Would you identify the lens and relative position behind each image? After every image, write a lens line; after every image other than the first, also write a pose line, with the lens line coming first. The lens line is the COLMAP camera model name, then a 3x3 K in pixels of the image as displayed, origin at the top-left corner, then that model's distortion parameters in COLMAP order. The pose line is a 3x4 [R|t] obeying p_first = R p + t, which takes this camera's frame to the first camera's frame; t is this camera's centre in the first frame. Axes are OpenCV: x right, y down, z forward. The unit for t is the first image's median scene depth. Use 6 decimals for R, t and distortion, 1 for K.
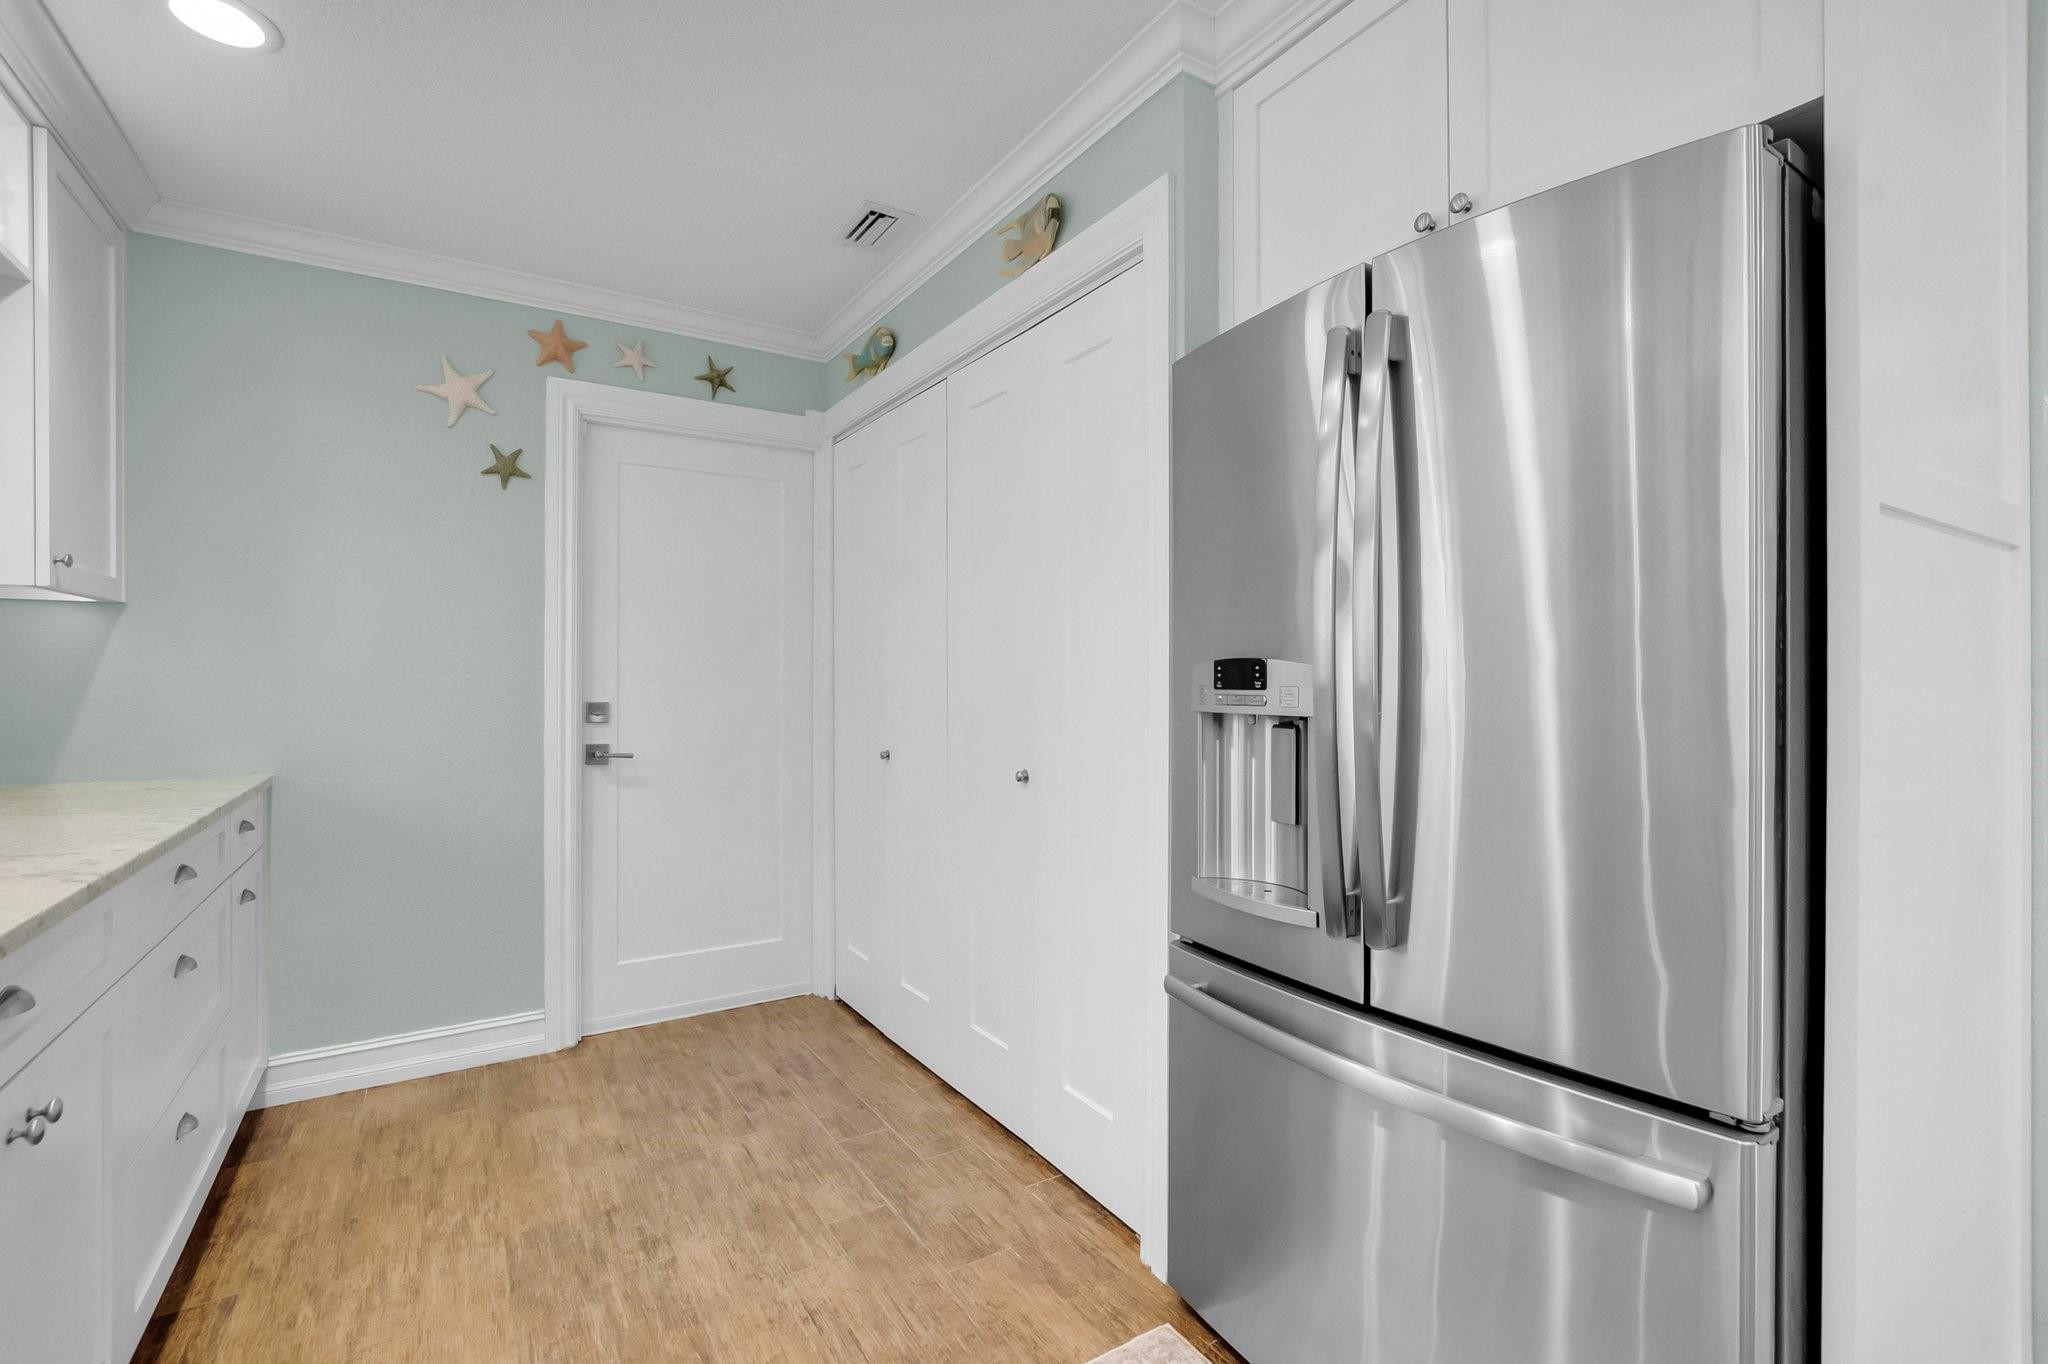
lens RADIAL K [[913.6, 0, 1031.8], [0, 913.6, 680.2], [0, 0, 1]] dist [-0.013997, 0.000858]
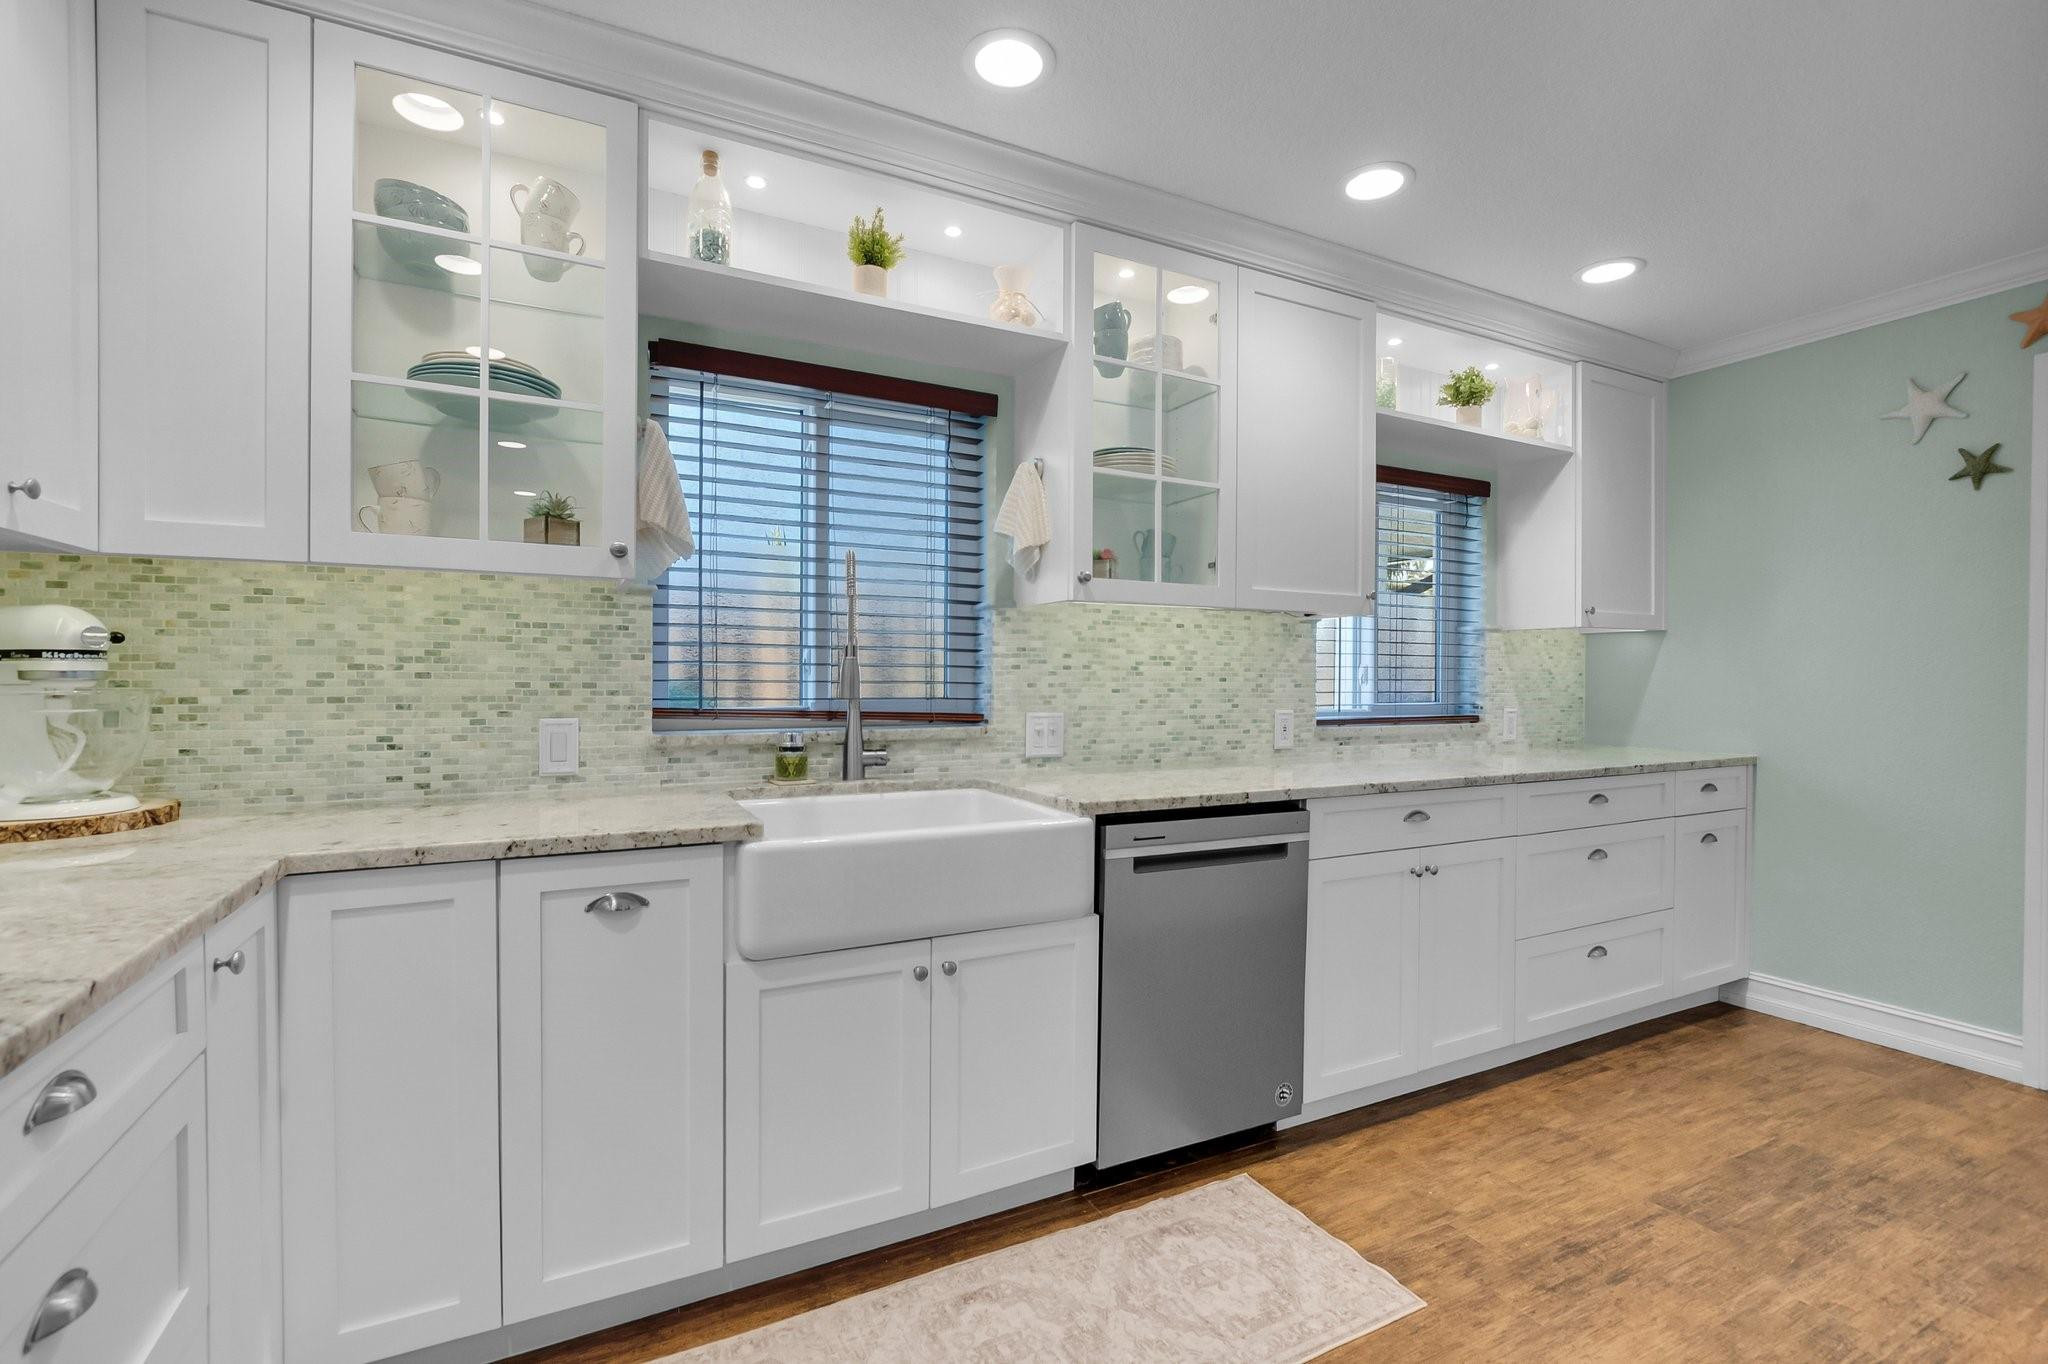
lens RADIAL K [[926.3, 0, 1056.6], [0, 926.3, 683.6], [0, 0, 1]] dist [-0.002685, 0.000541]
pose [[-0.053576, 0.006247, -0.998544, 0.579240], [-0.004370, 0.999969, 0.006491, -0.003011], [0.998554, 0.004711, -0.053547, 0.072017]]
